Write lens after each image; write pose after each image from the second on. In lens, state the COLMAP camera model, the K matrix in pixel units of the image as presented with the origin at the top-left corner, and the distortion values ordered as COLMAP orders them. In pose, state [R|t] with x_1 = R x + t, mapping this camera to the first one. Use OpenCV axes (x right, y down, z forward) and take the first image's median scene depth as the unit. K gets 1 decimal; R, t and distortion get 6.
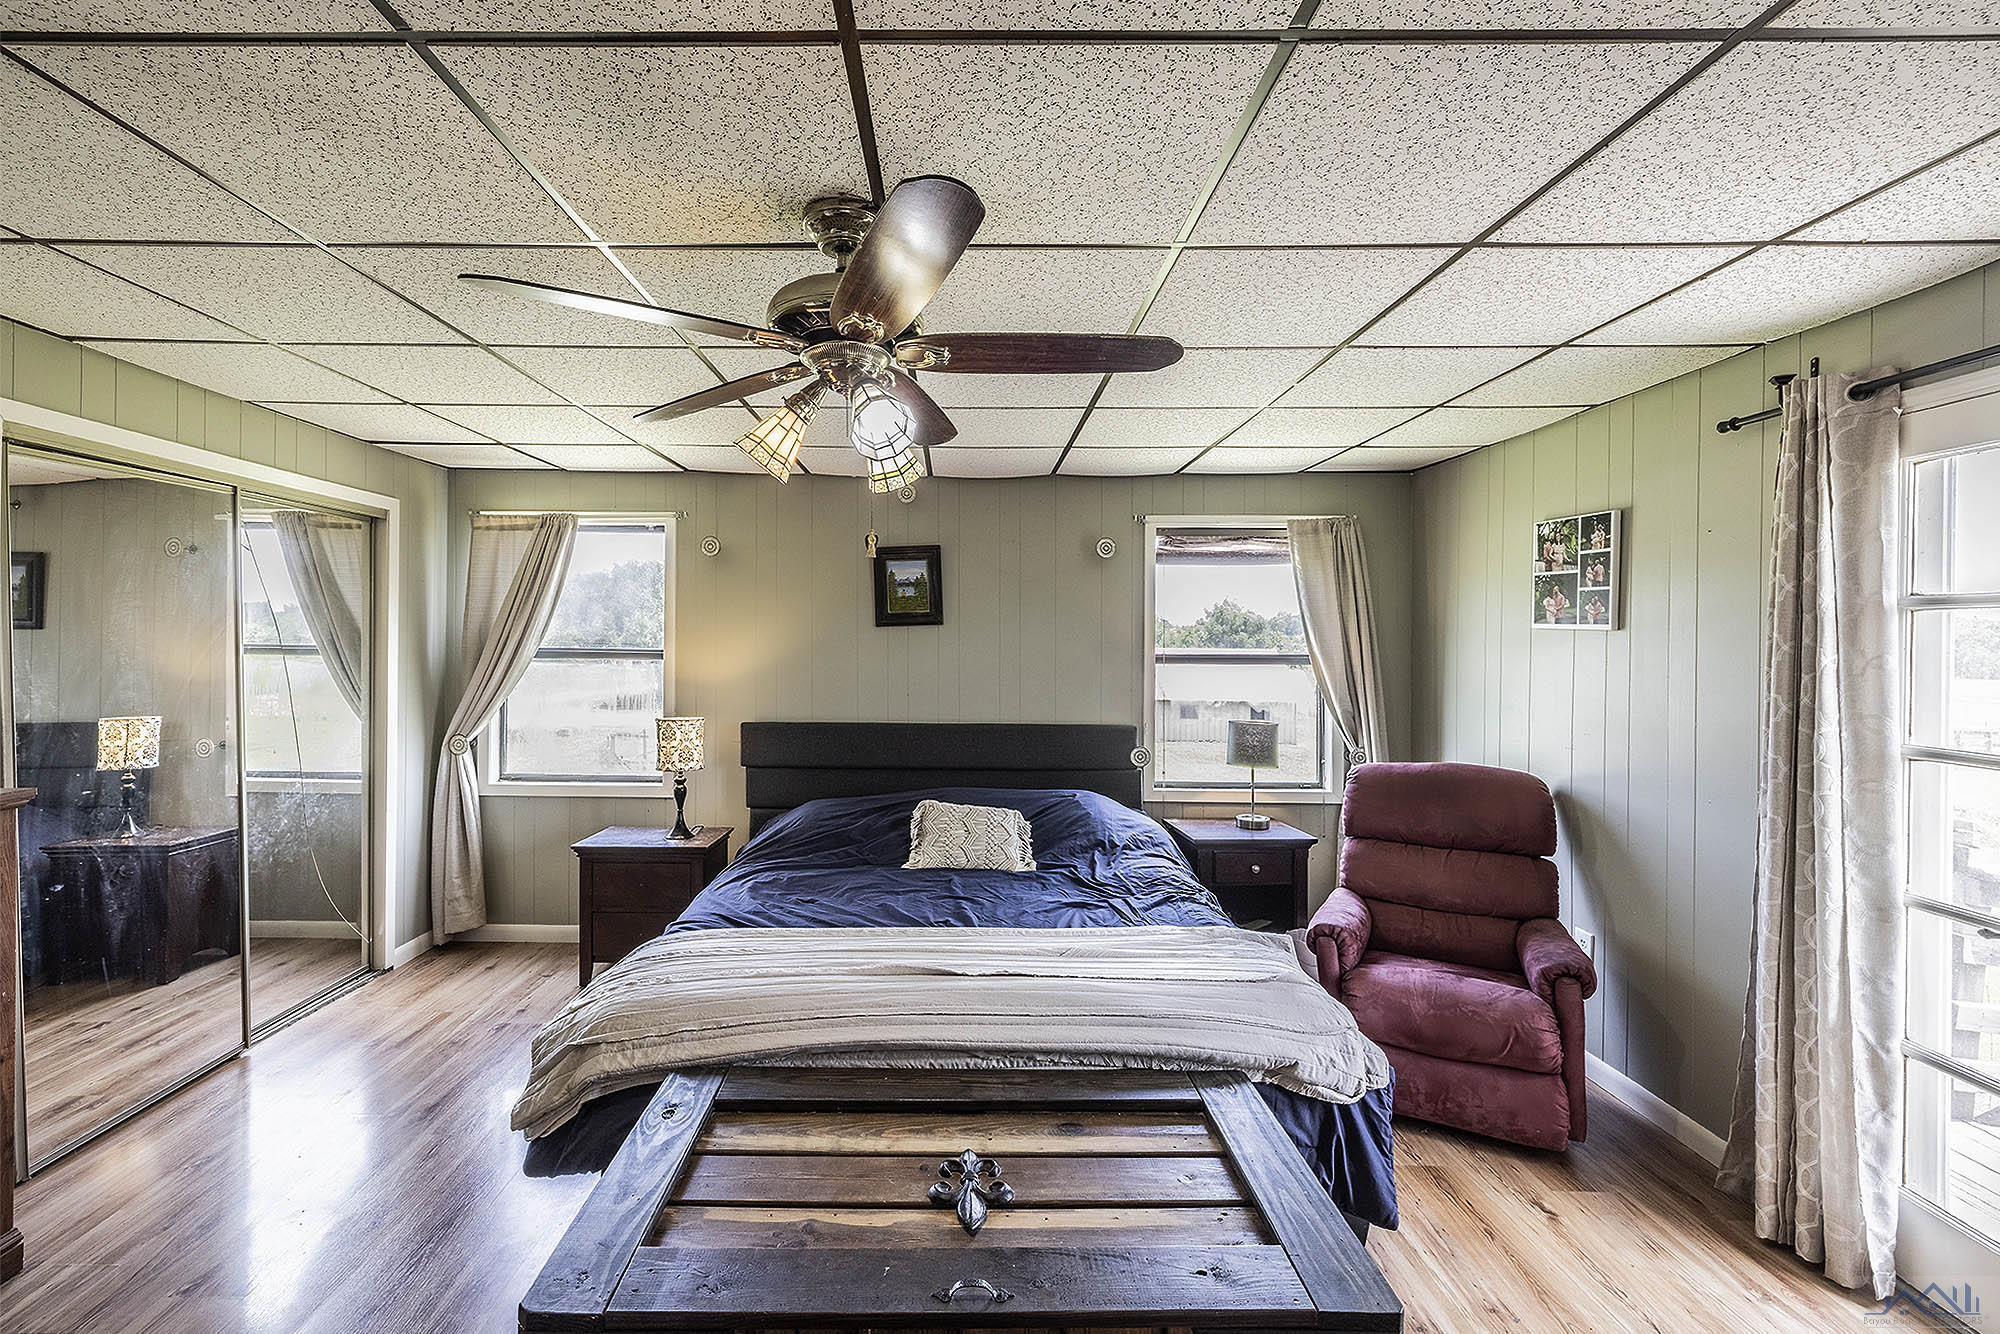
lens RADIAL K [[849.7, 0, 996.7], [0, 849.7, 658.0], [0, 0, 1]] dist [-0.007549, 0.000364]
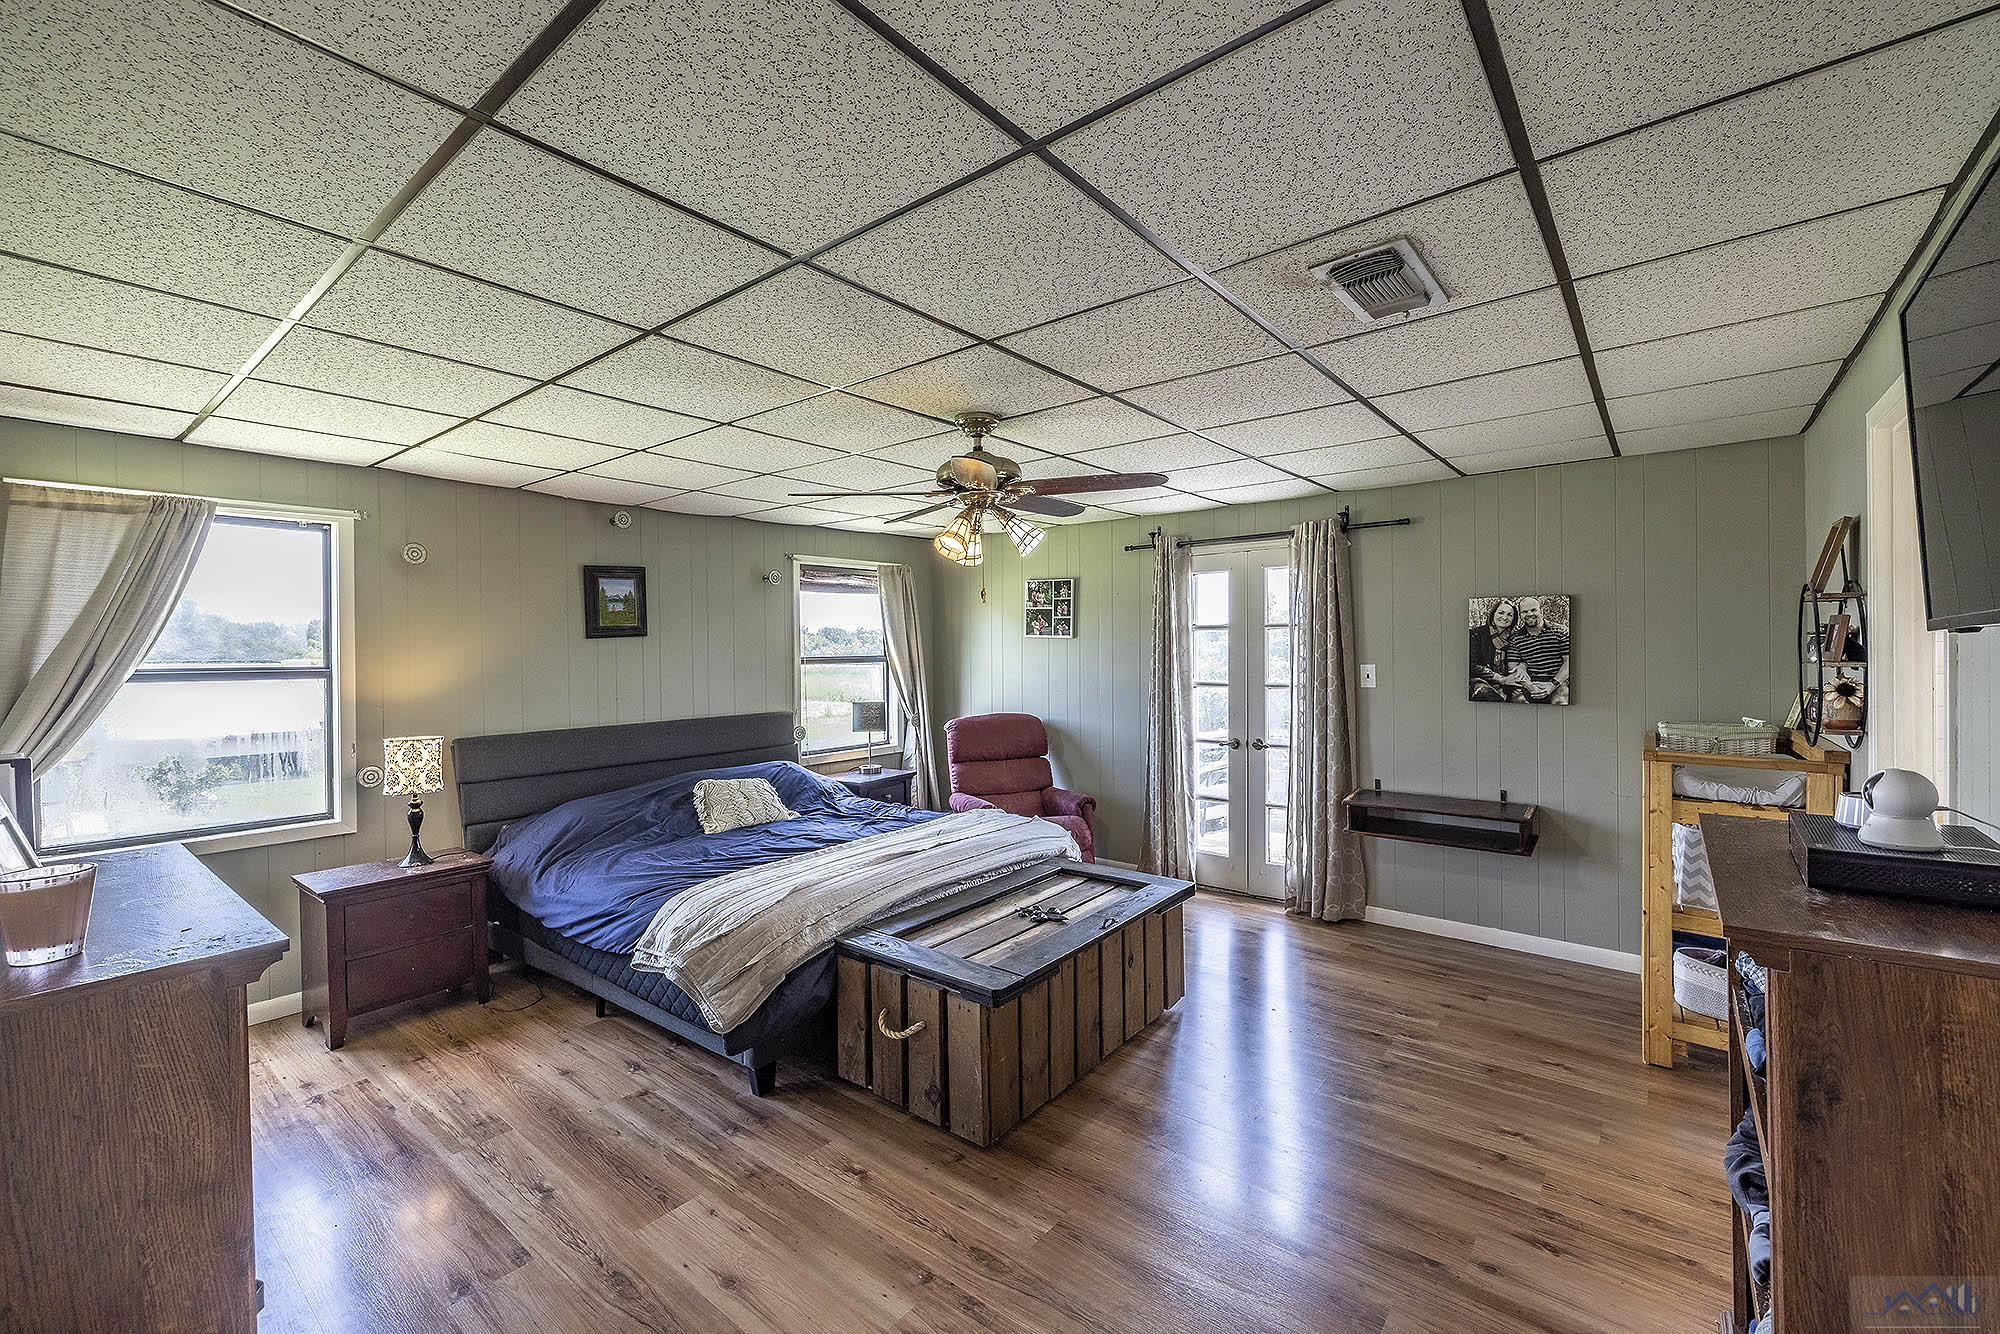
lens RADIAL K [[835.5, 0, 989.9], [0, 835.5, 660.8], [0, 0, 1]] dist [0.000924, 0.000036]
pose [[0.626711, -0.027453, 0.778768, -0.700524], [0.029936, 0.999490, 0.011143, -0.005093], [-0.778677, 0.016330, 0.627213, -0.073966]]
